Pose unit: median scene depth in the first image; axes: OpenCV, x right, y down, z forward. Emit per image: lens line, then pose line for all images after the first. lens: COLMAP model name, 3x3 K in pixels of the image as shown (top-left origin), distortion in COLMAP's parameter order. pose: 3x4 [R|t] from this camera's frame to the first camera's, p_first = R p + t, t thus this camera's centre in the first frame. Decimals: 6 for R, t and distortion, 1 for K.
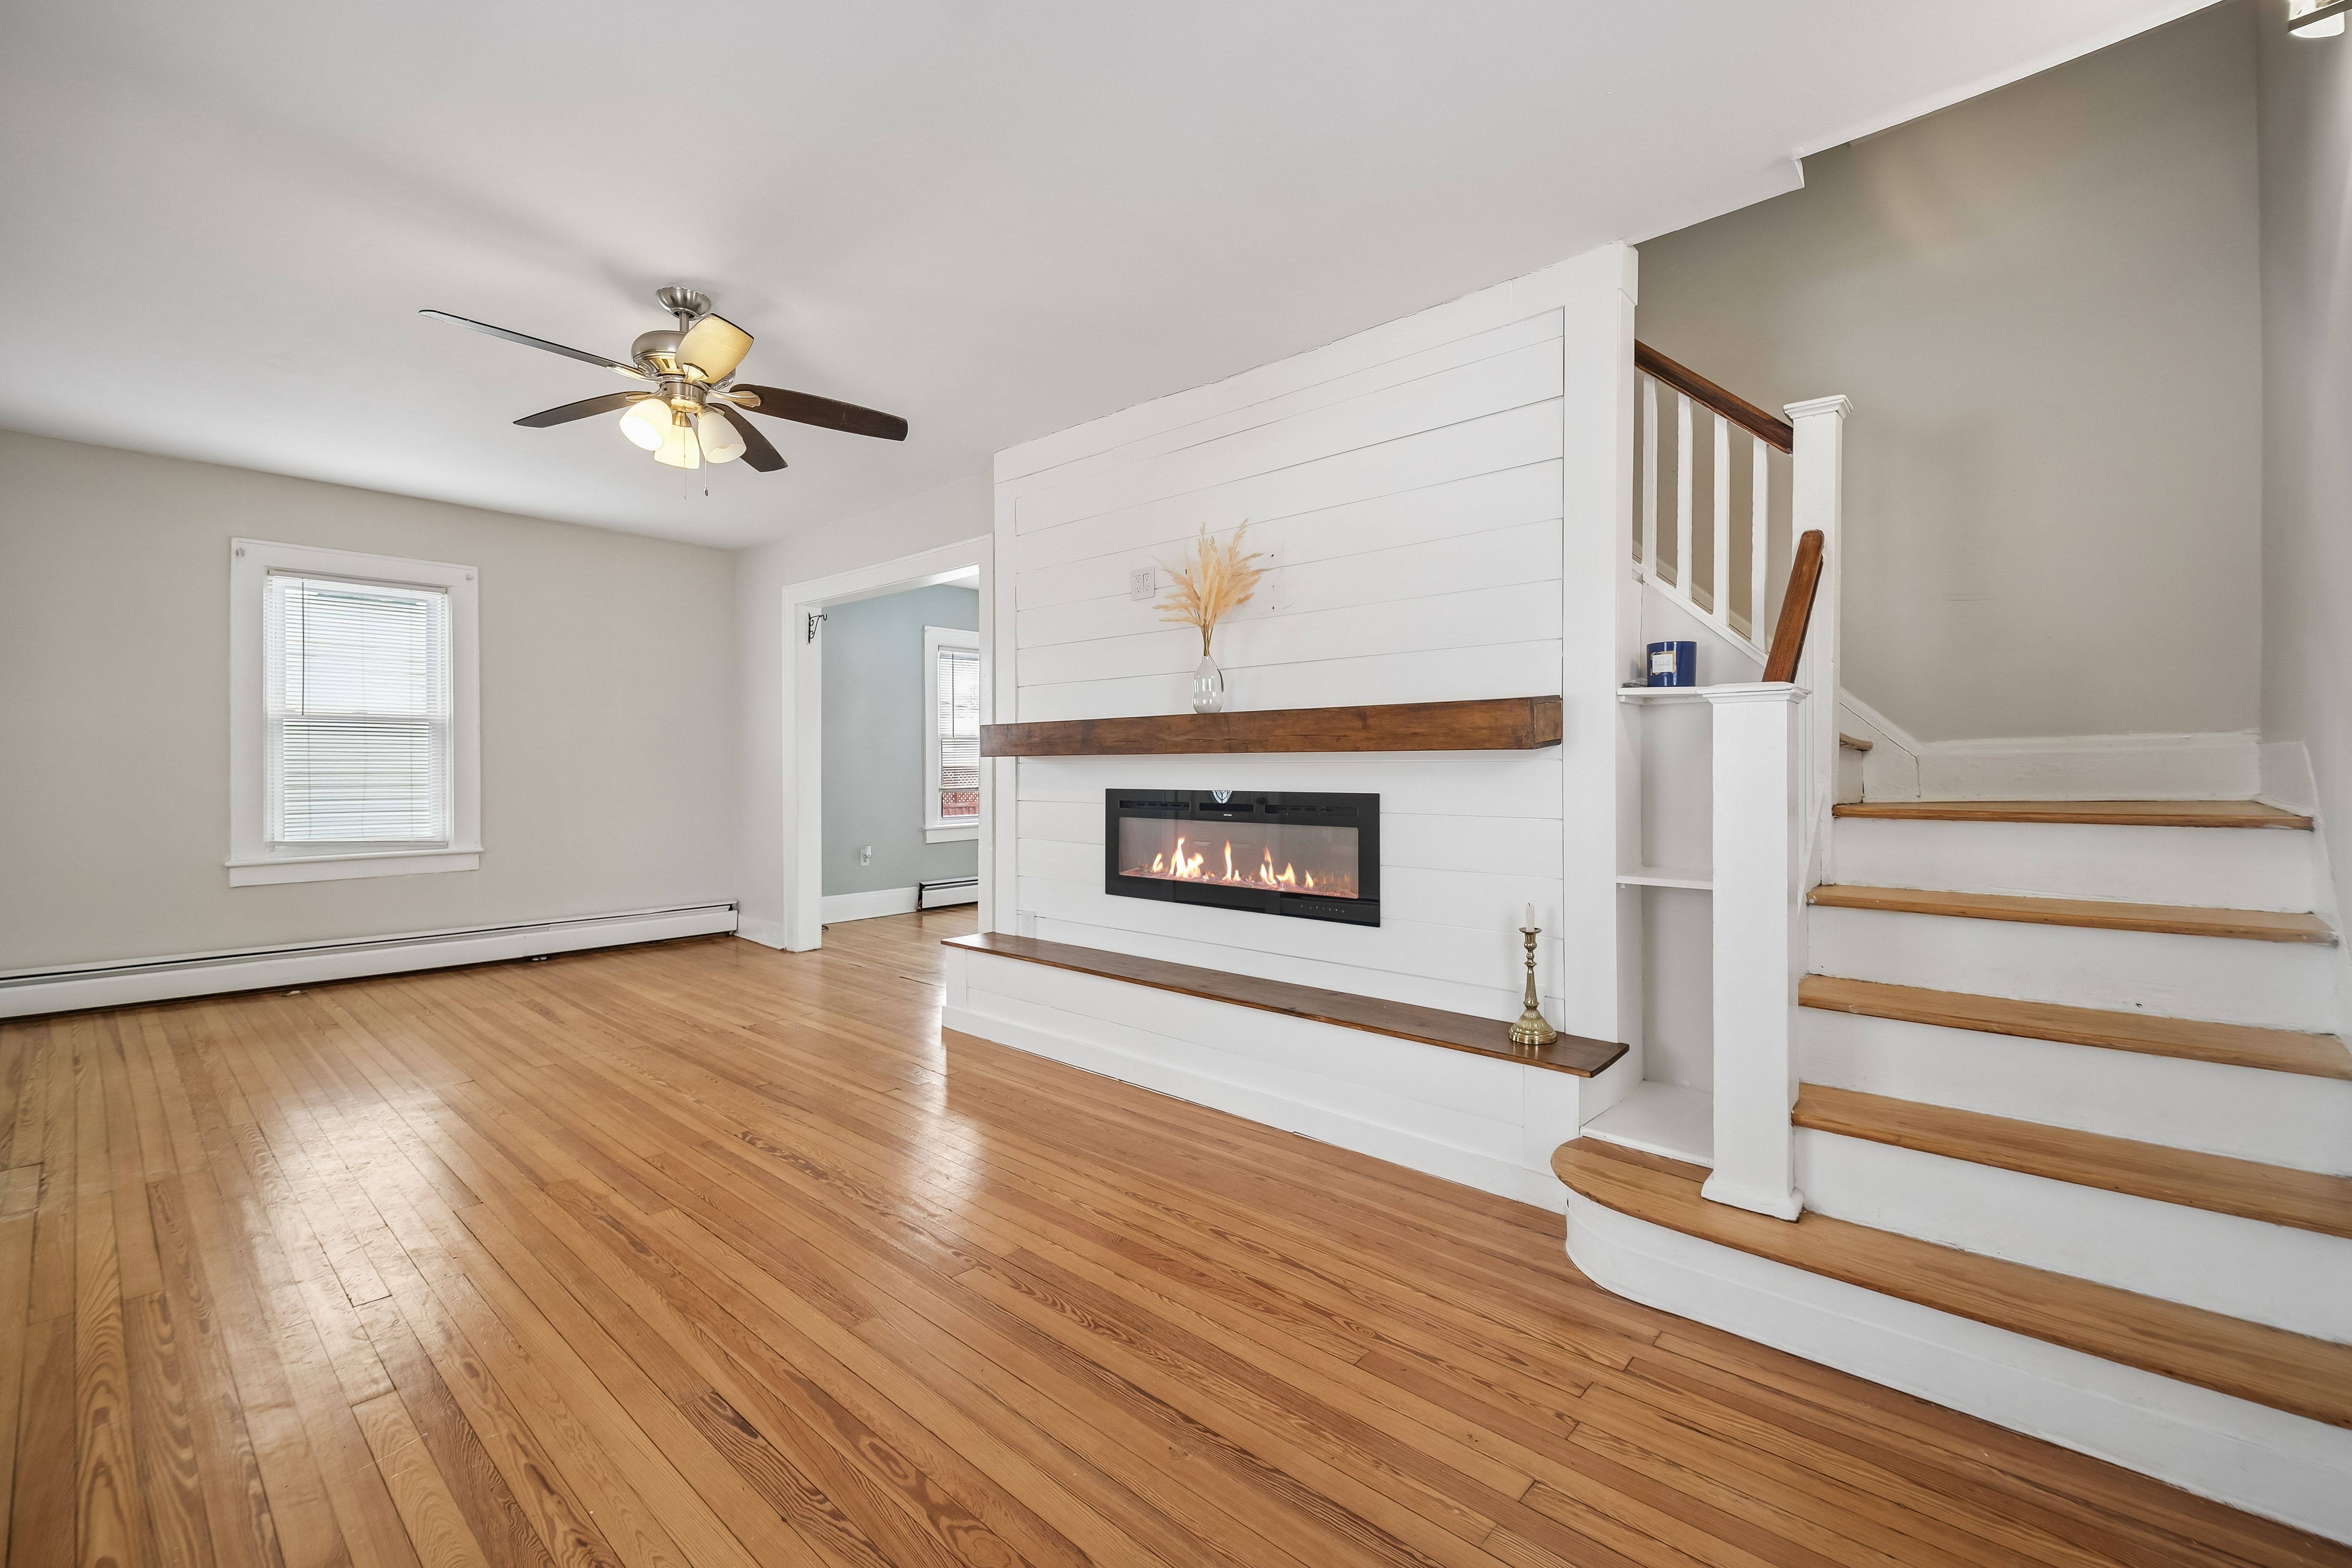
lens RADIAL K [[990.0, 0, 1169.0], [0, 990.0, 770.2], [0, 0, 1]] dist [0.008427, -0.000802]
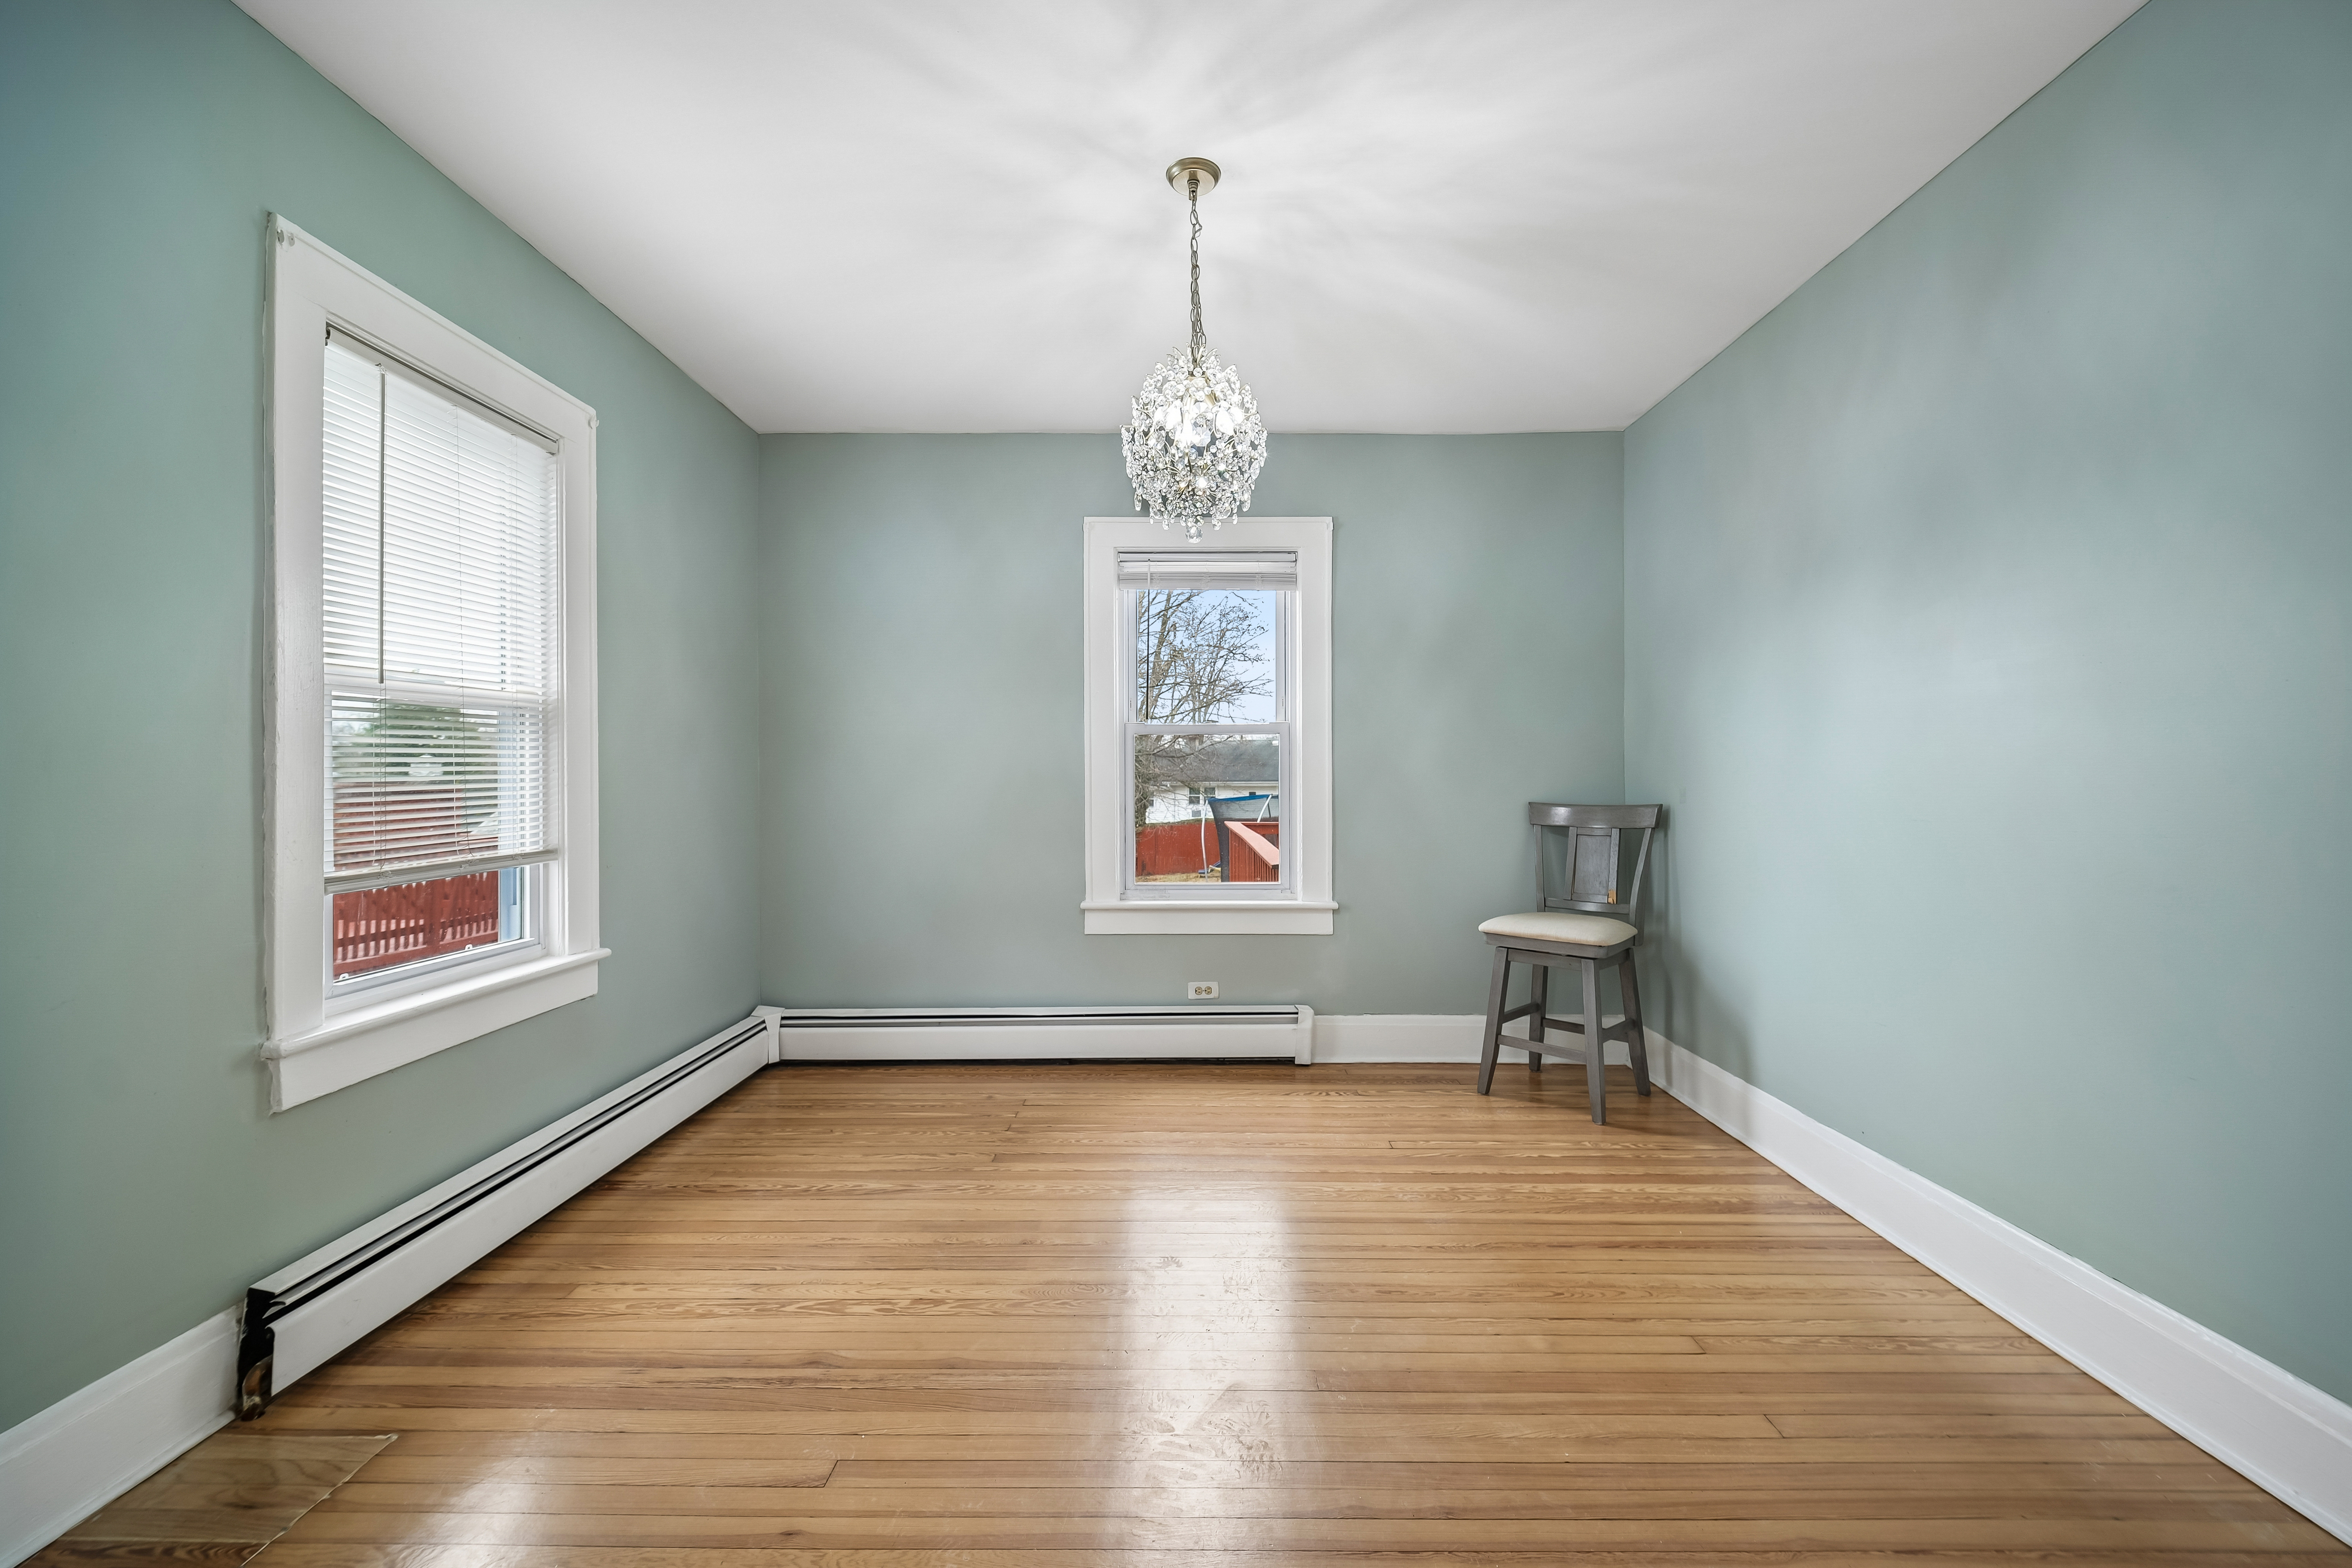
lens RADIAL K [[983.9, 0, 1180.9], [0, 983.9, 772.4], [0, 0, 1]] dist [-0.000469, -0.000670]
pose [[0.738020, 0.004177, 0.674766, -0.607836], [0.005165, 0.999917, -0.011839, -0.012370], [-0.674759, 0.012223, 0.737937, 1.668940]]
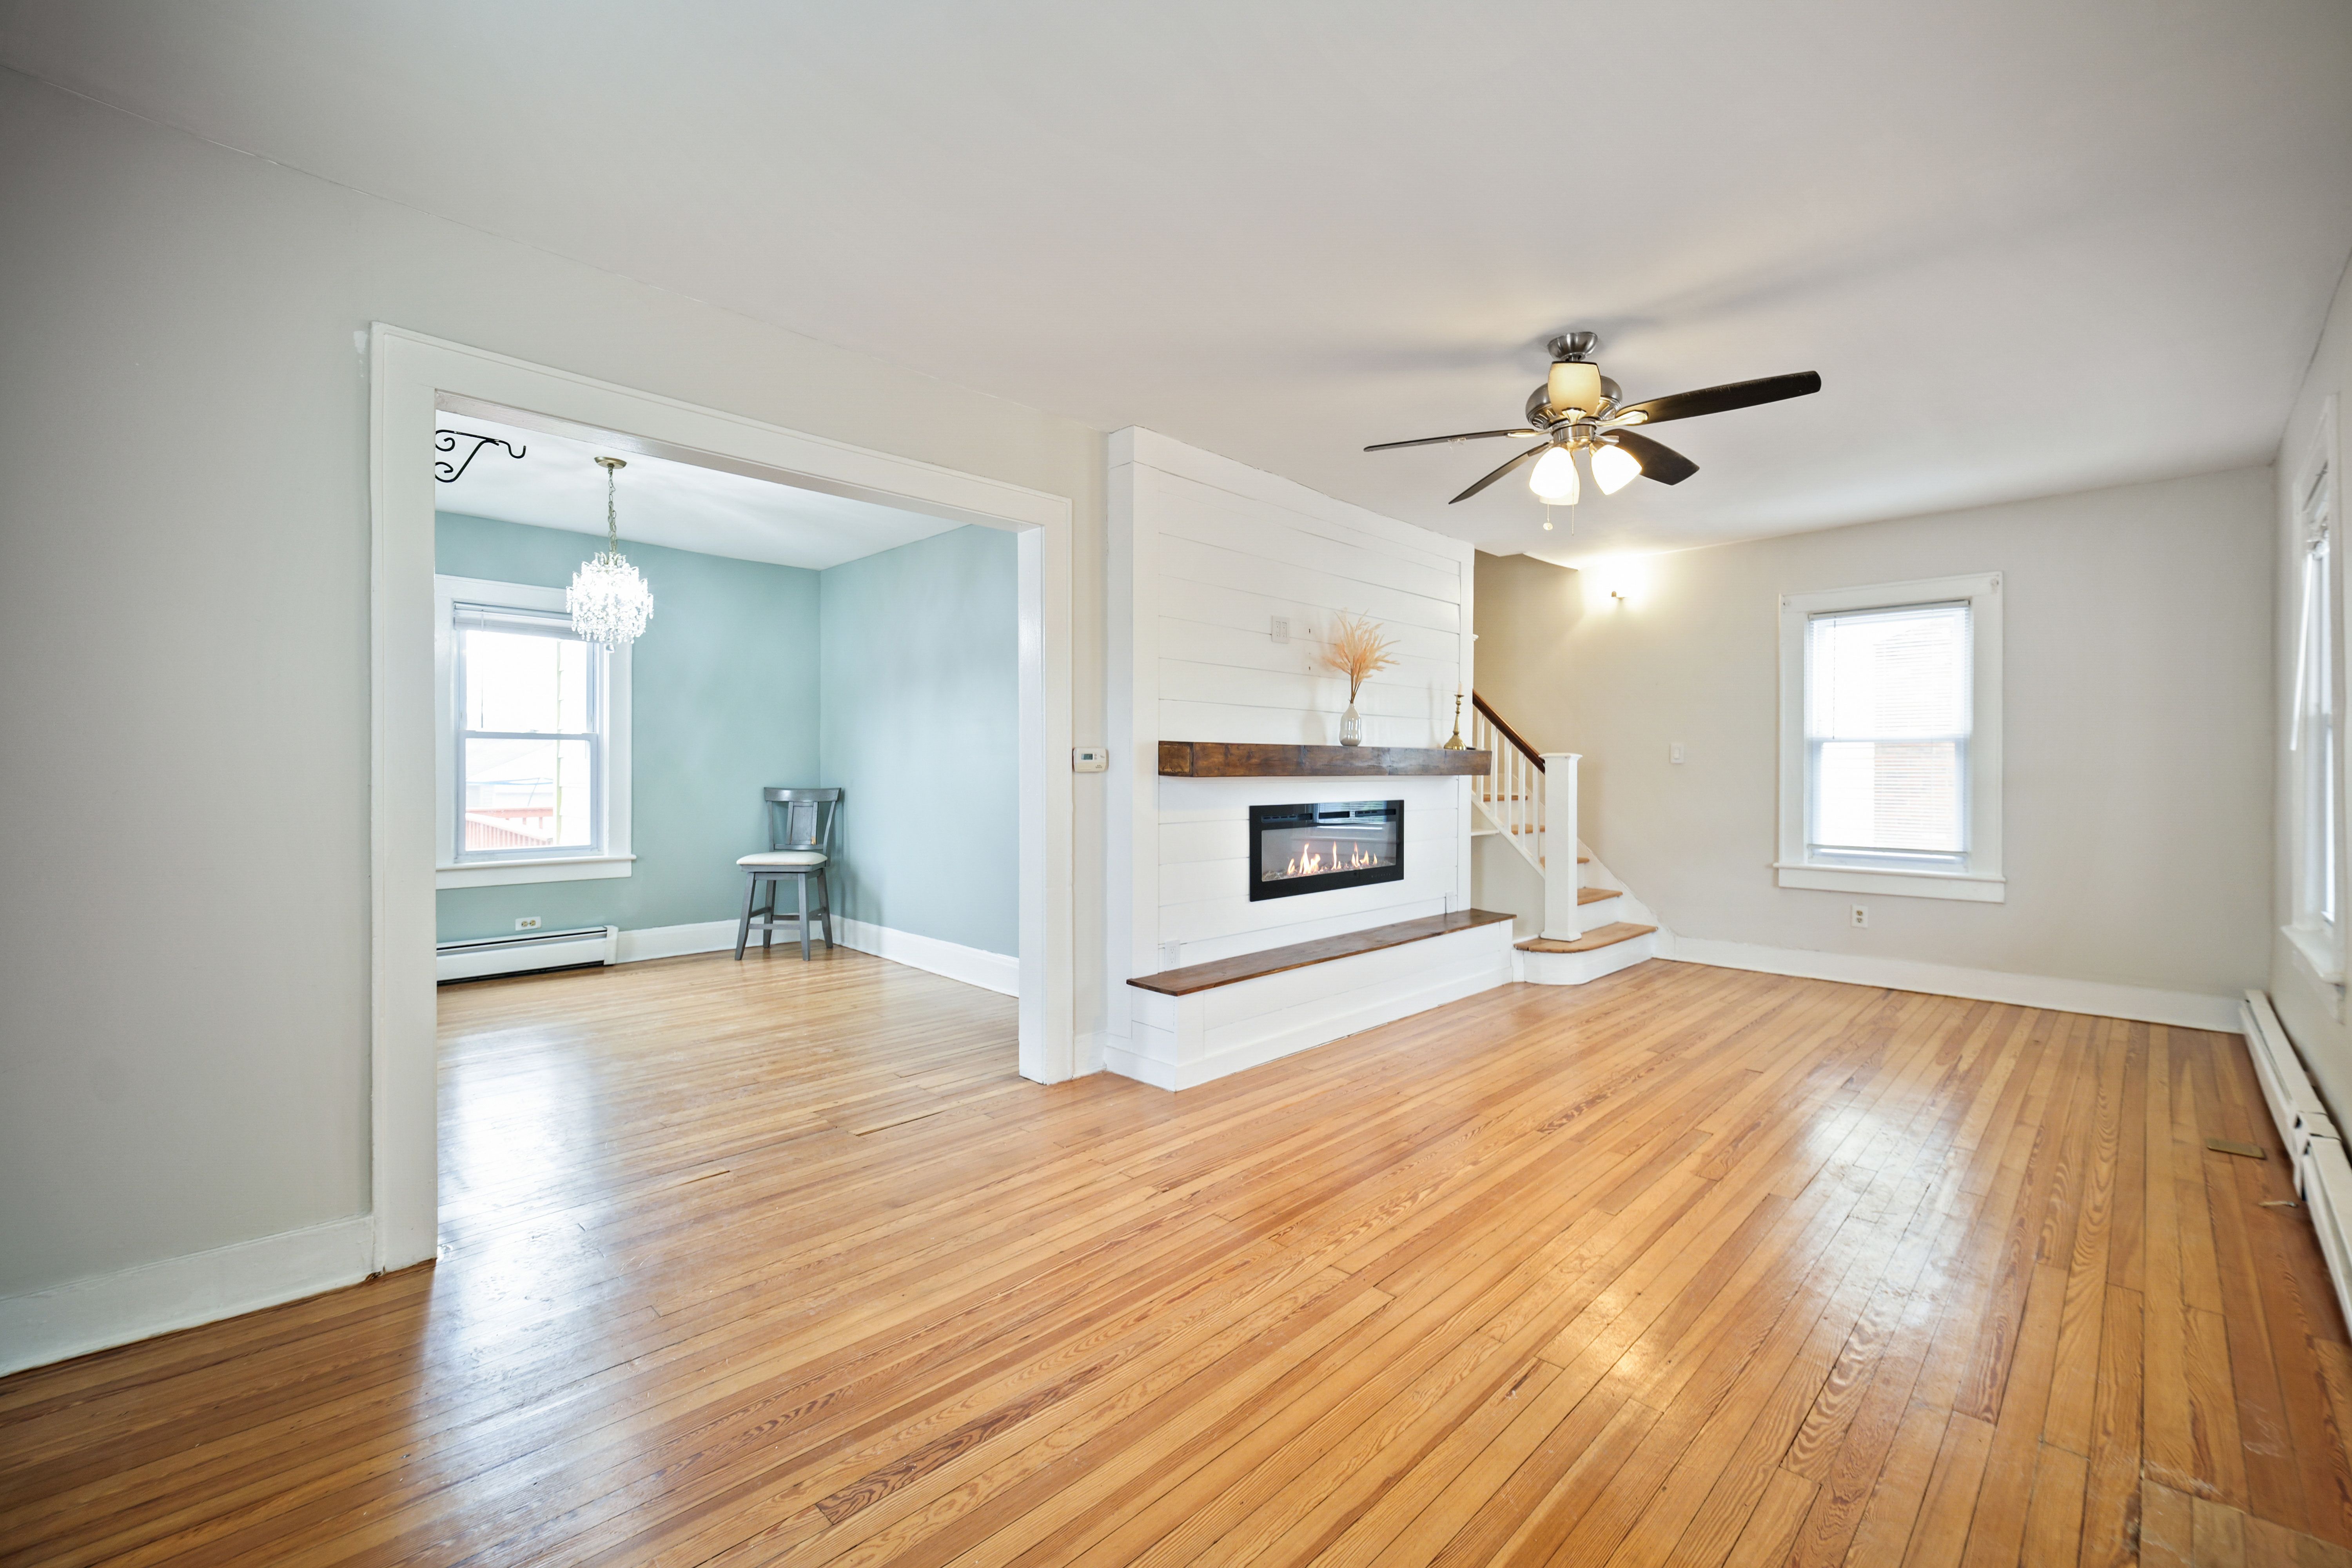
lens RADIAL K [[983.9, 0, 1180.9], [0, 983.9, 772.4], [0, 0, 1]] dist [-0.000469, -0.000670]
pose [[0.039650, -0.003205, 0.999208, -1.488552], [-0.002167, 0.999992, 0.003294, -0.027956], [-0.999211, -0.002296, 0.039643, 1.329120]]
